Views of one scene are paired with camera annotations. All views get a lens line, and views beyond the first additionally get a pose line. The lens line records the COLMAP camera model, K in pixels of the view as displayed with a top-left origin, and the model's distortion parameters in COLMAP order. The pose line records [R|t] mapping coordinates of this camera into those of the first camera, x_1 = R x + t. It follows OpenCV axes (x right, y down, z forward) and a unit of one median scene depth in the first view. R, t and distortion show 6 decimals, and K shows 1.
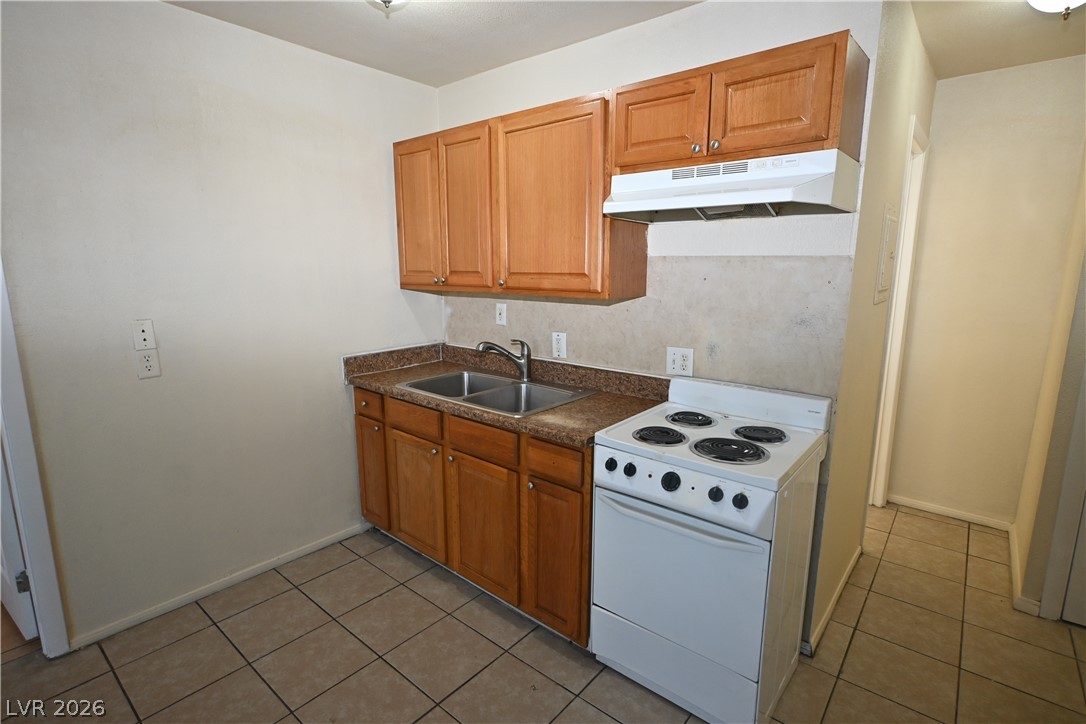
lens RADIAL K [[537.5, 0, 538.9], [0, 537.5, 362.6], [0, 0, 1]] dist [-0.001405, 0.003514]
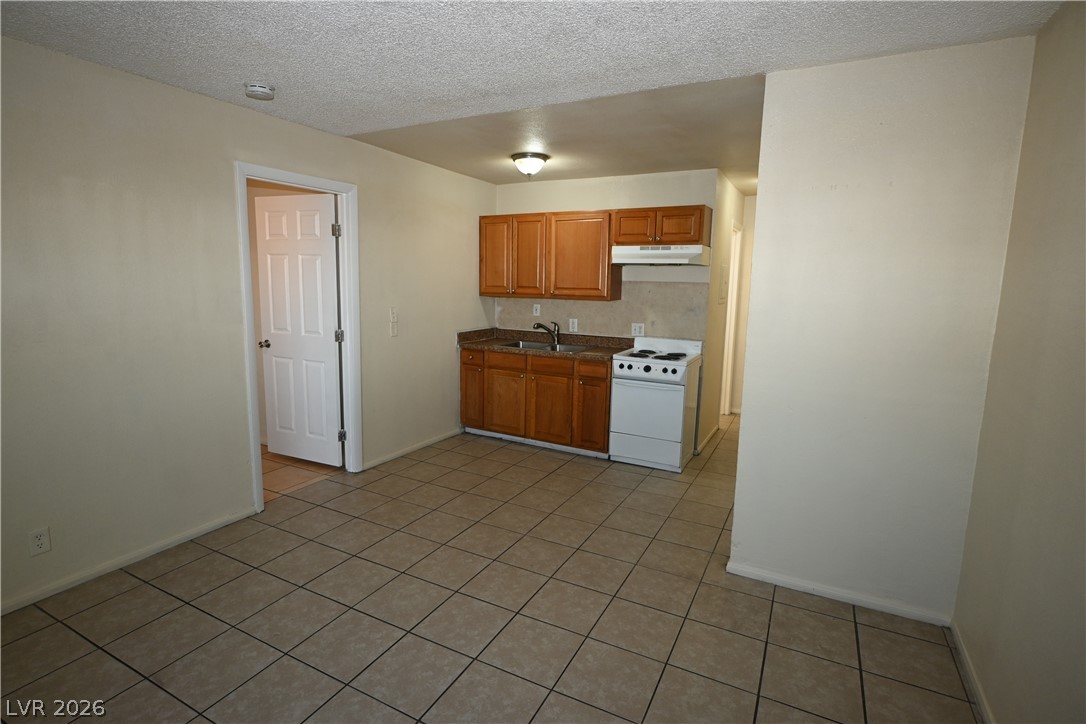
lens RADIAL K [[537.5, 0, 539.5], [0, 537.5, 361.4], [0, 0, 1]] dist [-0.001405, 0.003514]
pose [[0.977387, -0.013024, 0.211058, -0.596862], [0.020295, 0.999271, -0.032320, 0.191558], [-0.210484, 0.035873, 0.976939, -1.047806]]
